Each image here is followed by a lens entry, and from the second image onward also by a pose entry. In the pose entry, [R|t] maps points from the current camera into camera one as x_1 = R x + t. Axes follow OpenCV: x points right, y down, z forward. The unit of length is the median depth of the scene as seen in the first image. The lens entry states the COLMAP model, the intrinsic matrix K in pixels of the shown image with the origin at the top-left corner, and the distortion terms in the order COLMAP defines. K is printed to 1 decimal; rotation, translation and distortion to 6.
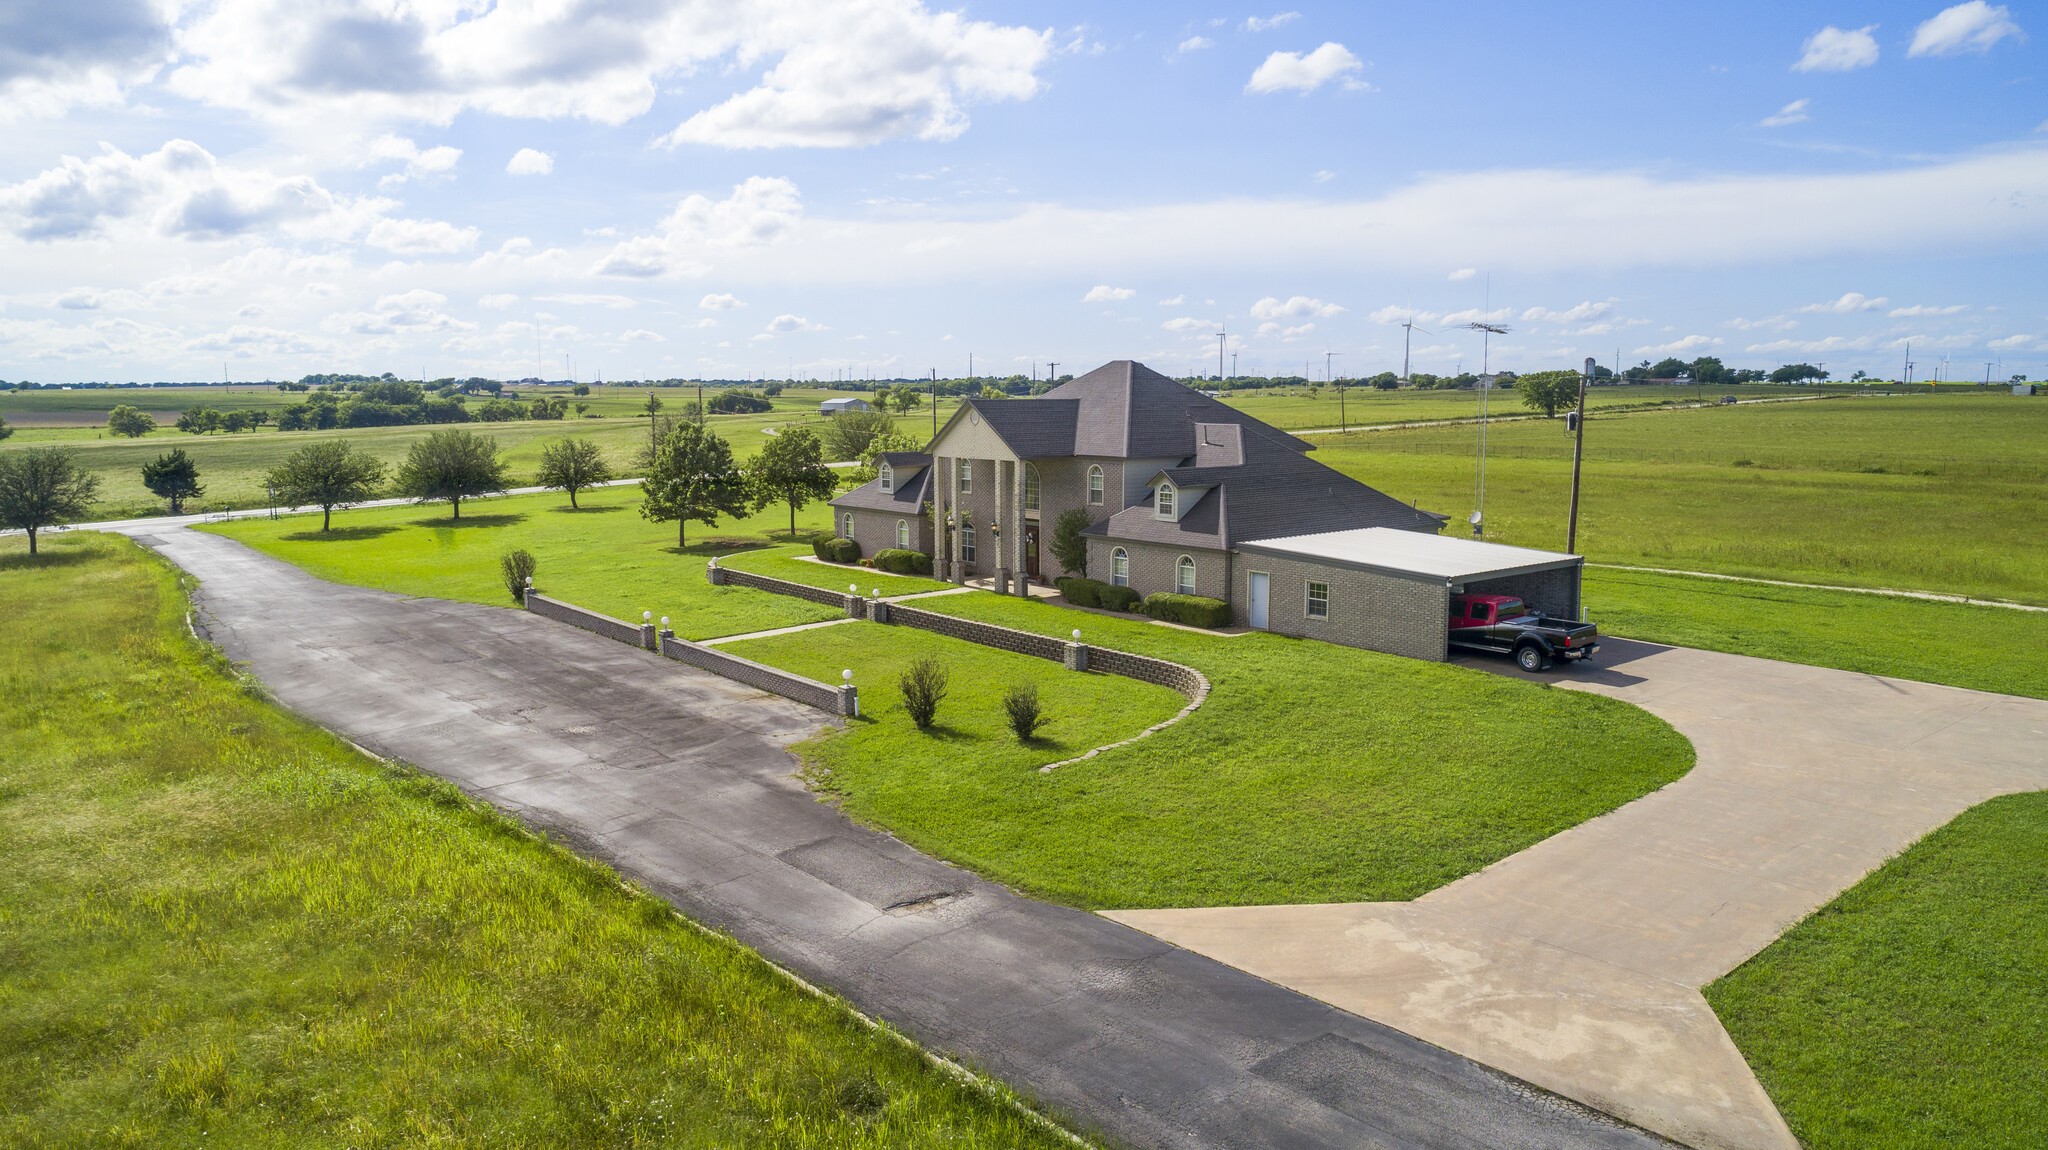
lens RADIAL K [[1371.6, 0, 1024.0], [0, 1371.6, 575.0], [0, 0, 1]] dist [-0.010189, -0.004615]
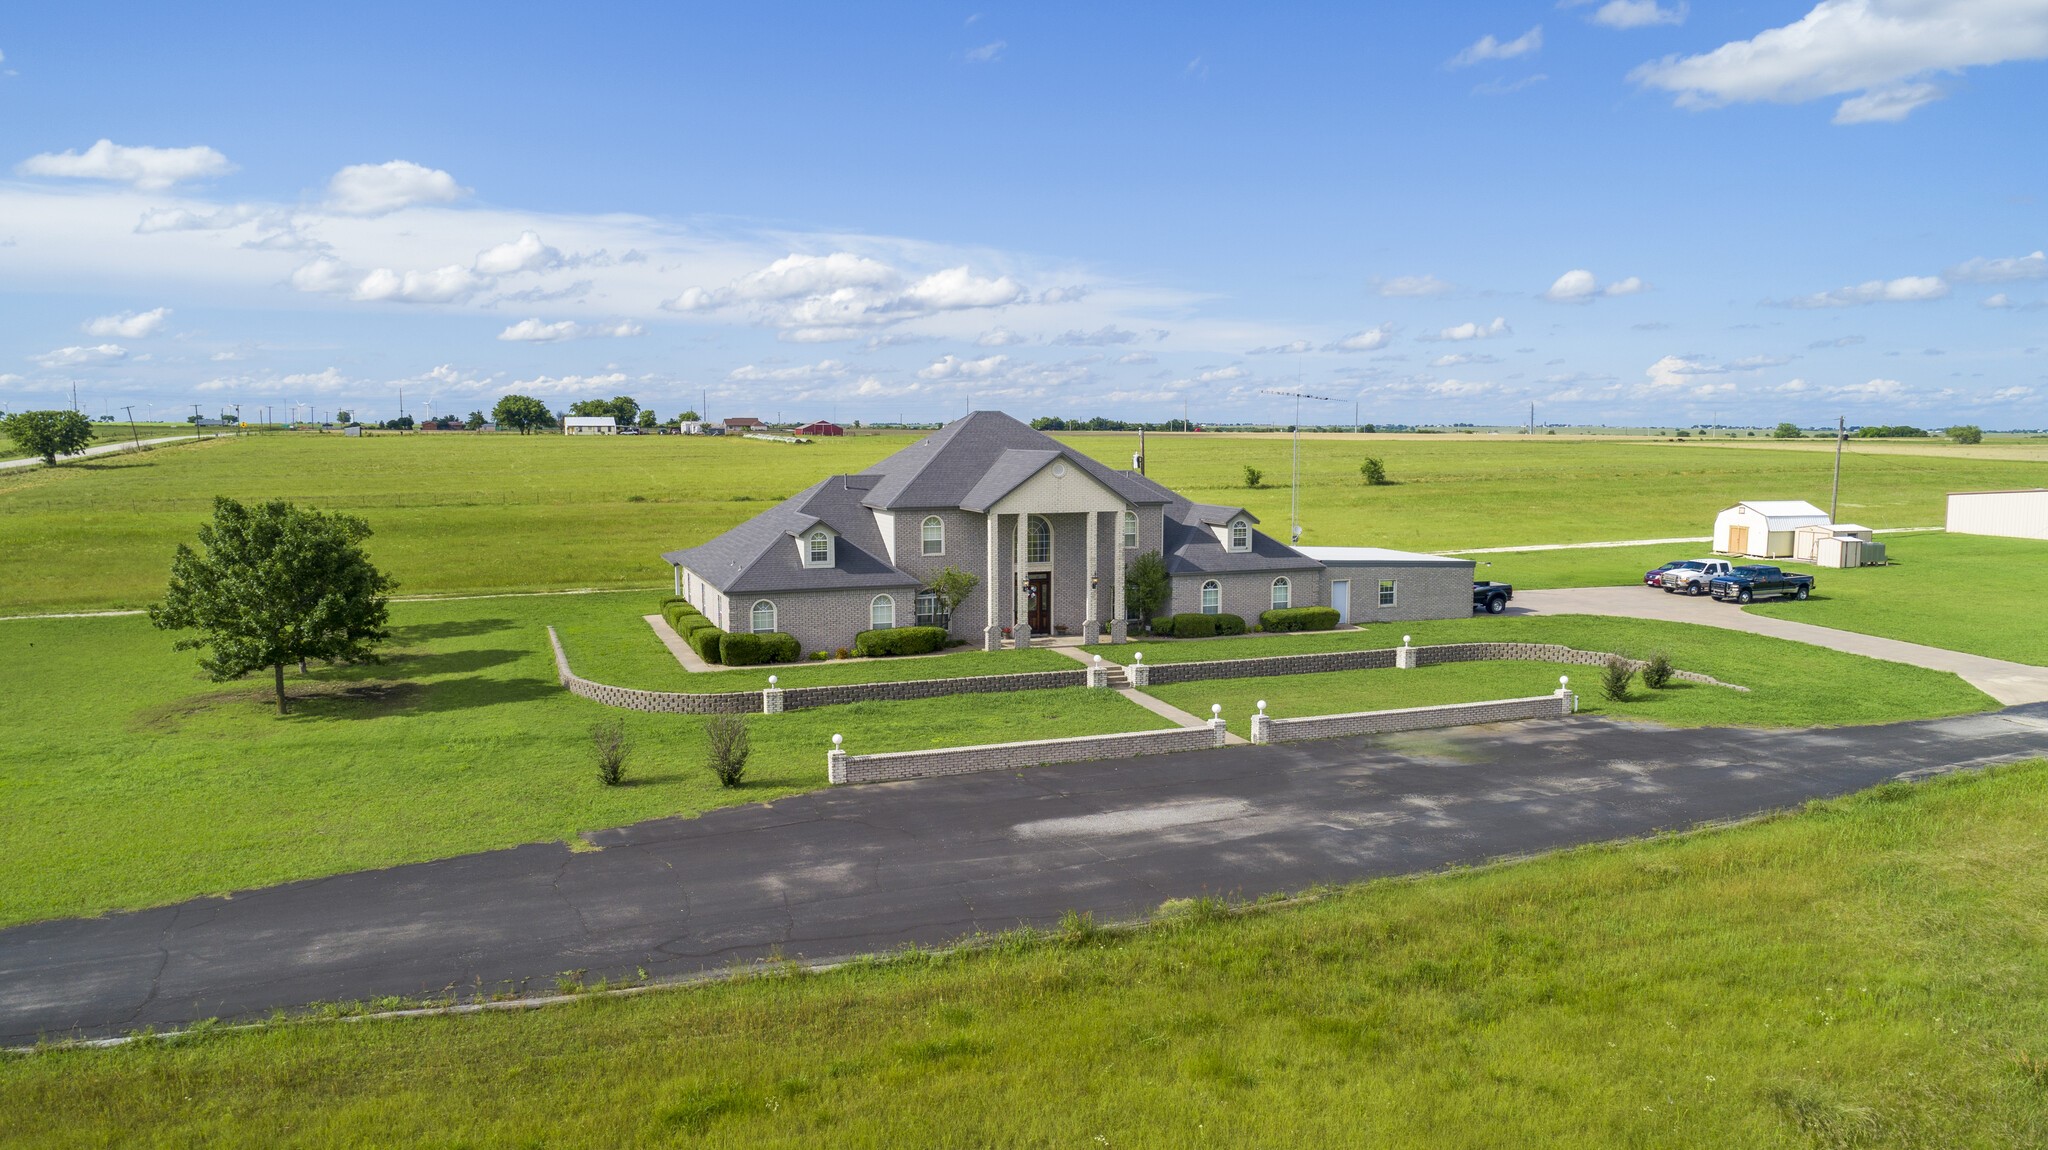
lens RADIAL K [[1371.6, 0, 1024.0], [0, 1371.6, 575.0], [0, 0, 1]] dist [-0.010189, -0.004615]
pose [[0.305836, -0.117147, 0.944850, -0.969102], [0.121590, 0.989081, 0.083274, -0.128116], [-0.944288, 0.089416, 0.316741, 0.737671]]
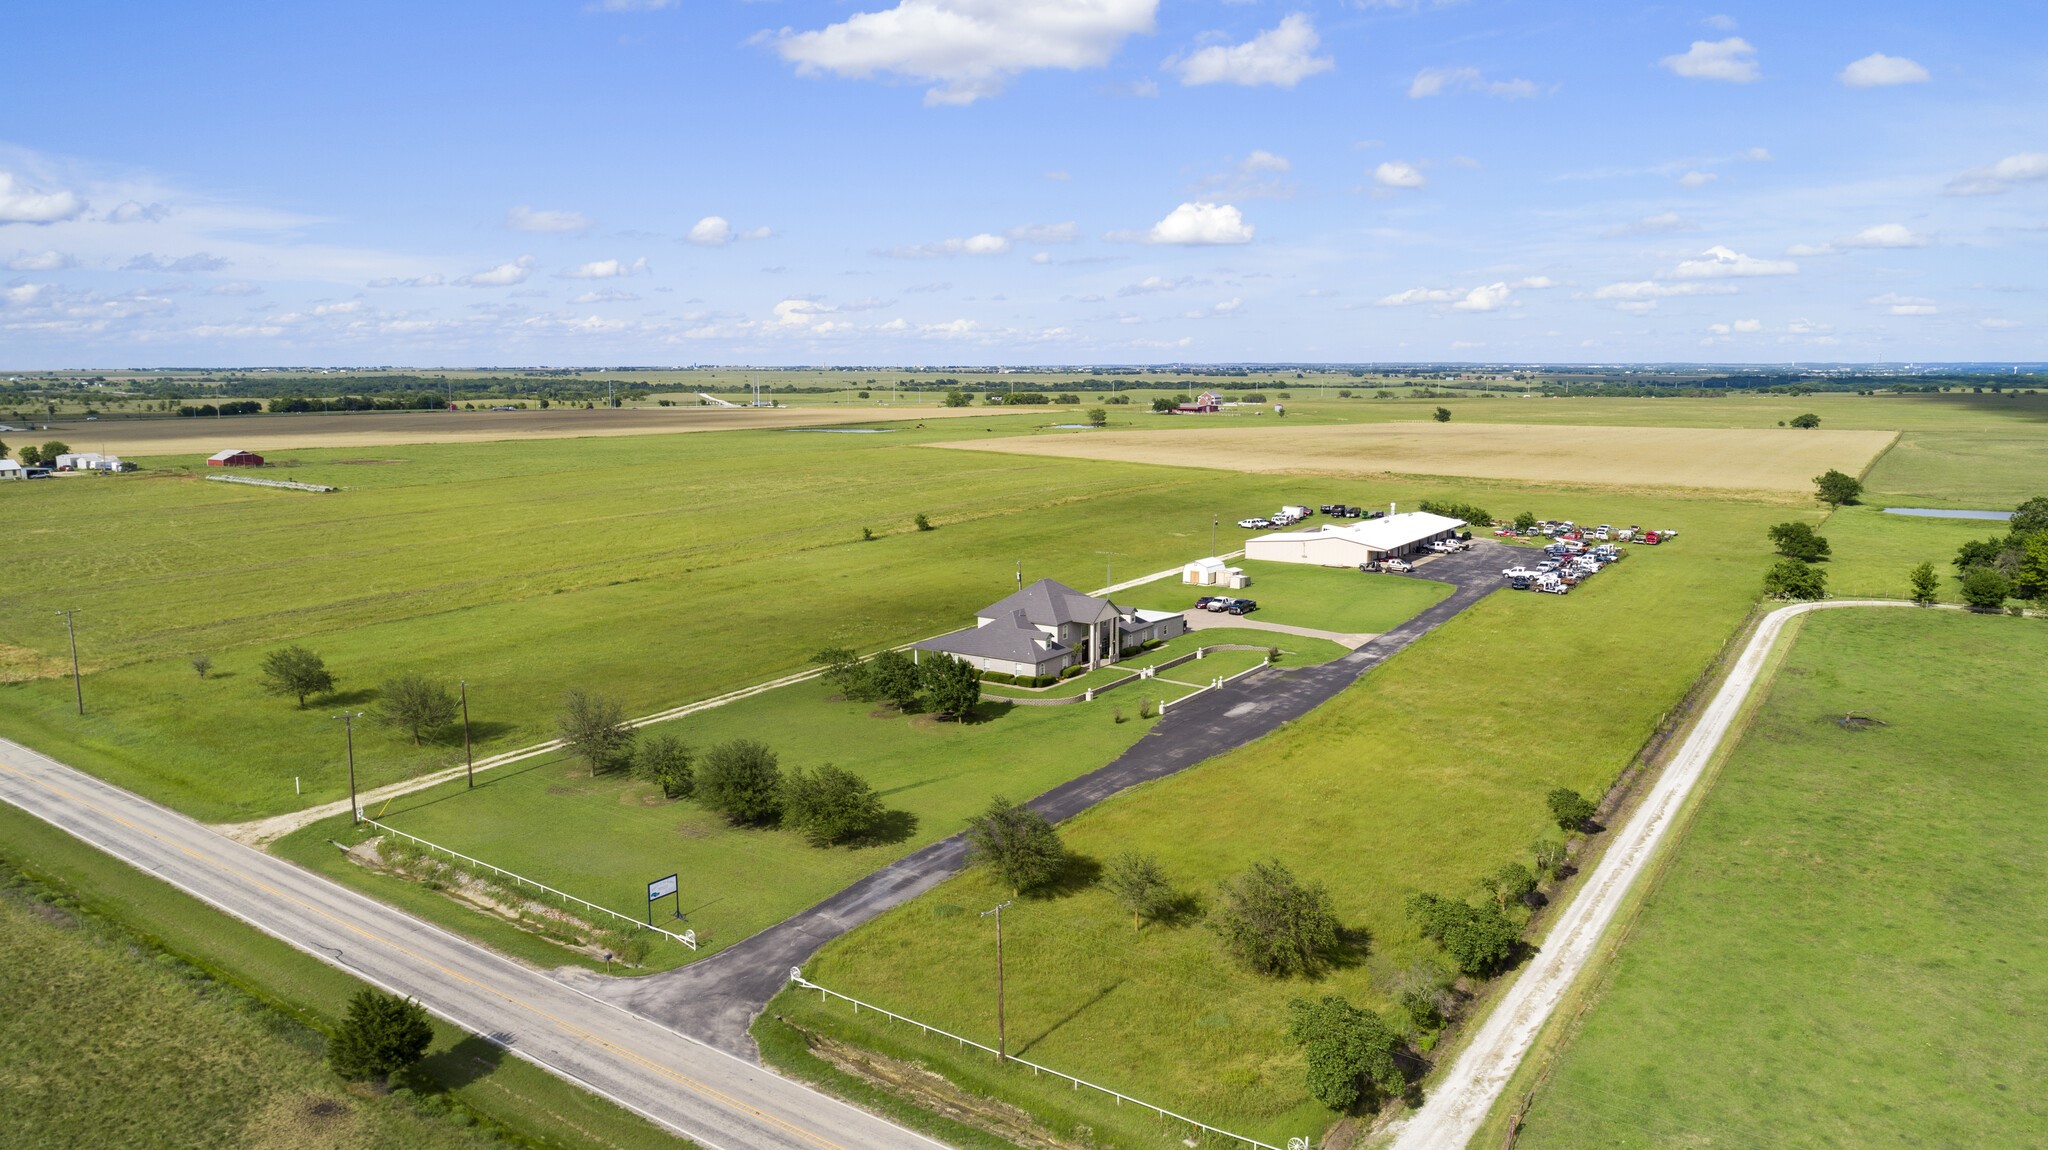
lens RADIAL K [[1371.6, 0, 1024.0], [0, 1371.6, 575.0], [0, 0, 1]] dist [-0.010189, -0.004615]
pose [[-0.283295, -0.160192, 0.945559, -2.652905], [0.118757, 0.972503, 0.200337, -0.769222], [-0.951651, 0.169047, -0.256482, 1.897099]]
